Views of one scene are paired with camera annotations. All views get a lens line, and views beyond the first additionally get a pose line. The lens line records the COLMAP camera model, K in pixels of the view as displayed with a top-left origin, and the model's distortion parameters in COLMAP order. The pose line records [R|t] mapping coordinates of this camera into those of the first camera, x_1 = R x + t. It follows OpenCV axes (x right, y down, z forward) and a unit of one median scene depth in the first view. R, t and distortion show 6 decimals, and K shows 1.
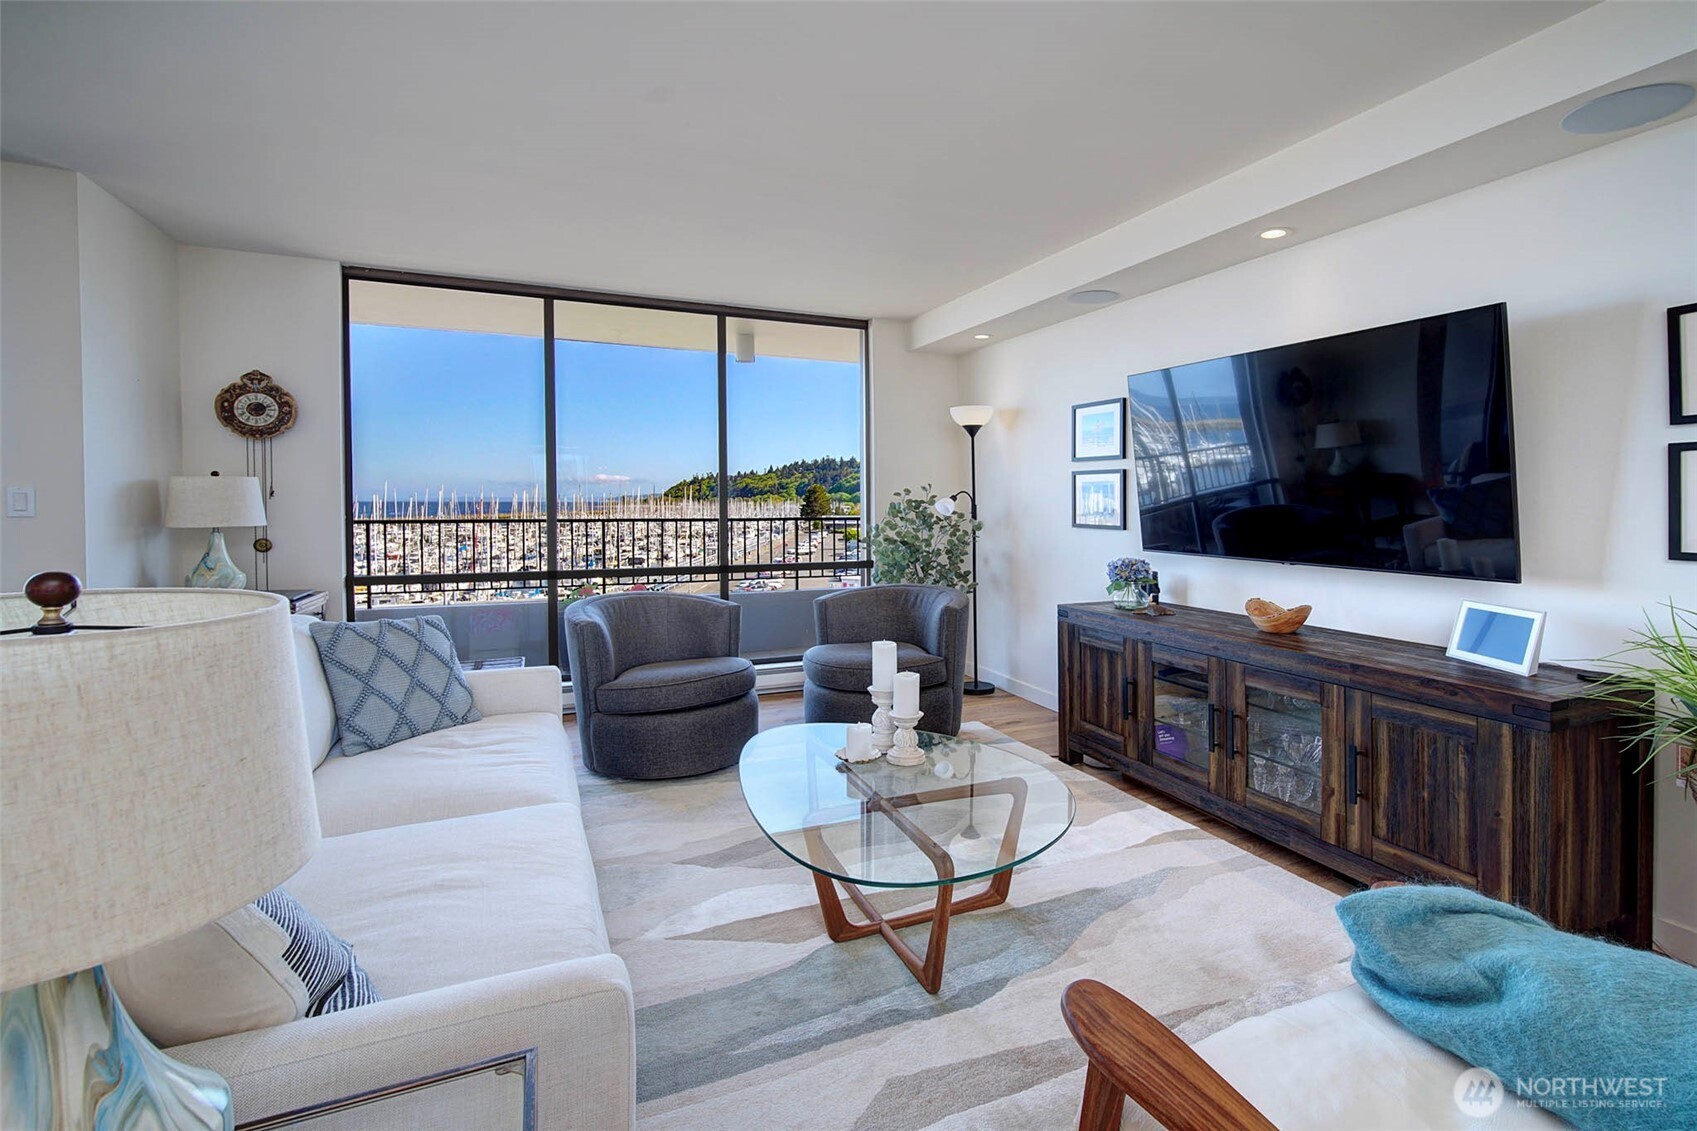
lens RADIAL K [[776.9, 0, 824.1], [0, 776.9, 508.8], [0, 0, 1]] dist [0.019471, 0.000514]
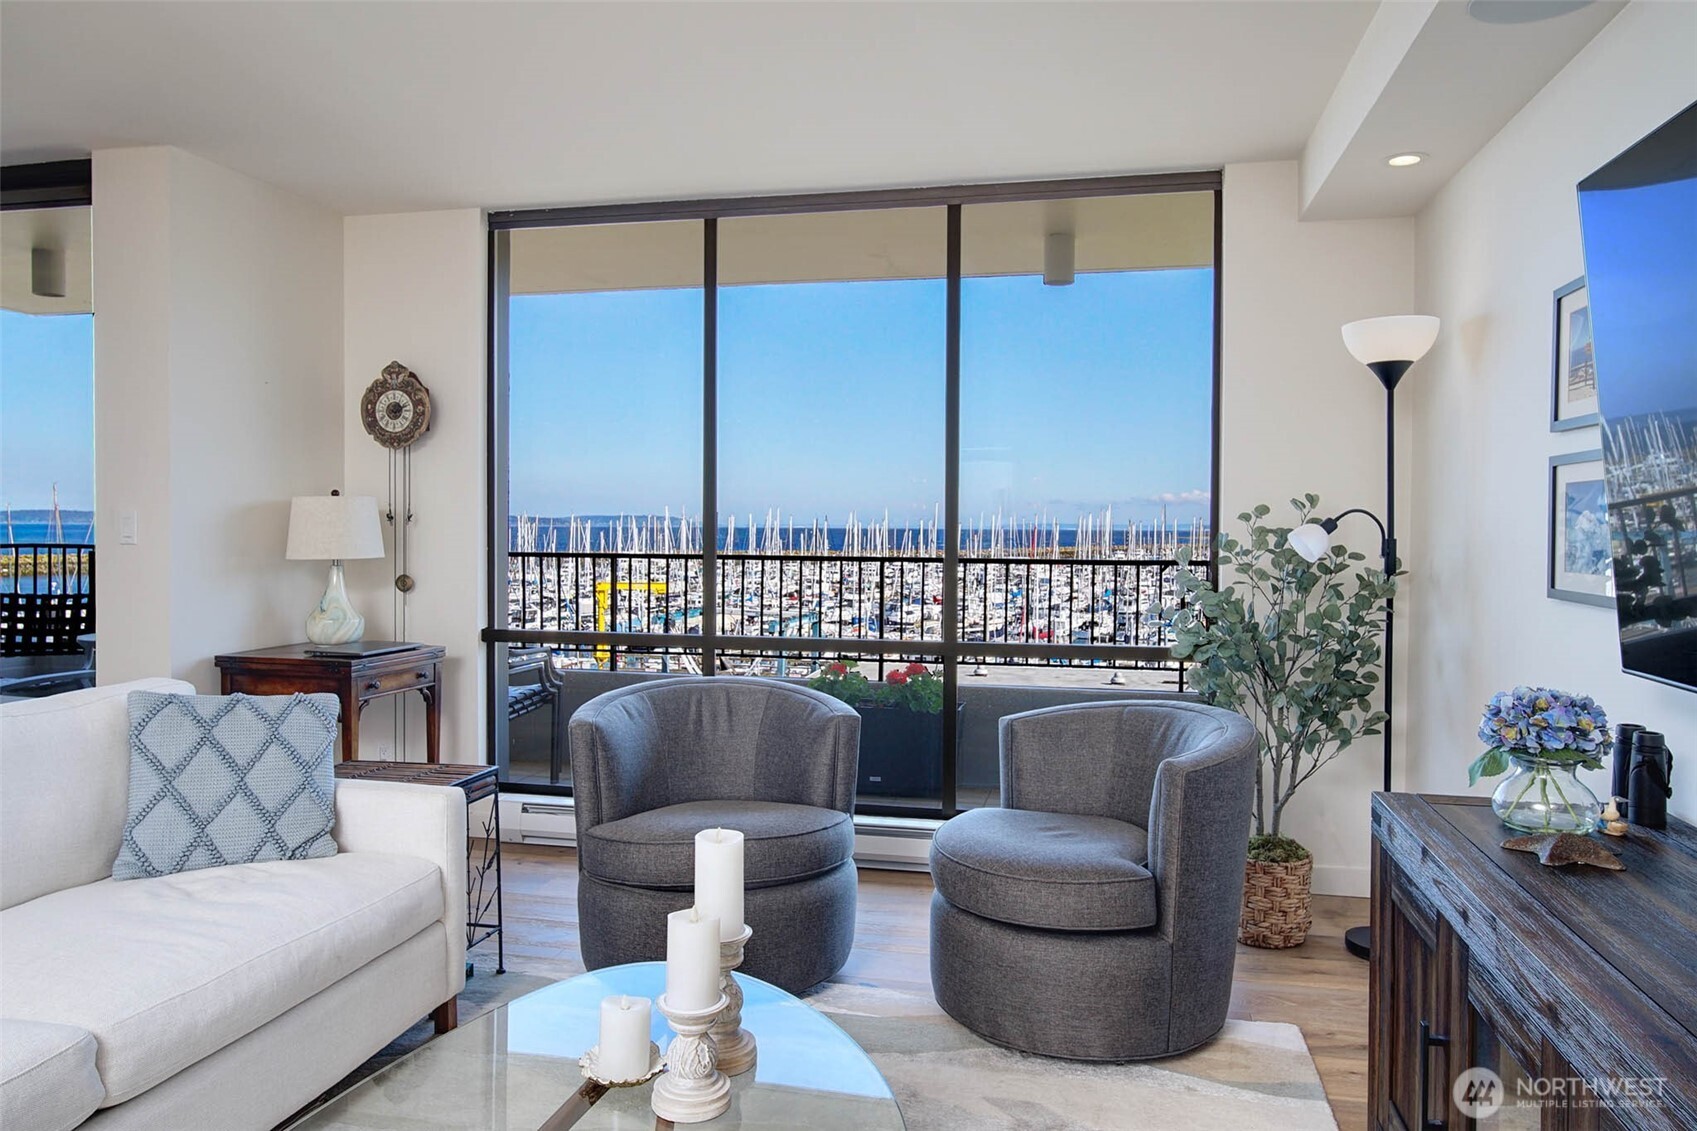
lens RADIAL K [[1153.6, 0, 851.6], [0, 1153.6, 559.4], [0, 0, 1]] dist [-0.005331, 0.001063]
pose [[0.835909, 0.018935, -0.548541, 0.301092], [-0.010506, 0.999774, 0.018501, -0.003073], [0.548767, -0.009703, 0.835919, 0.277663]]
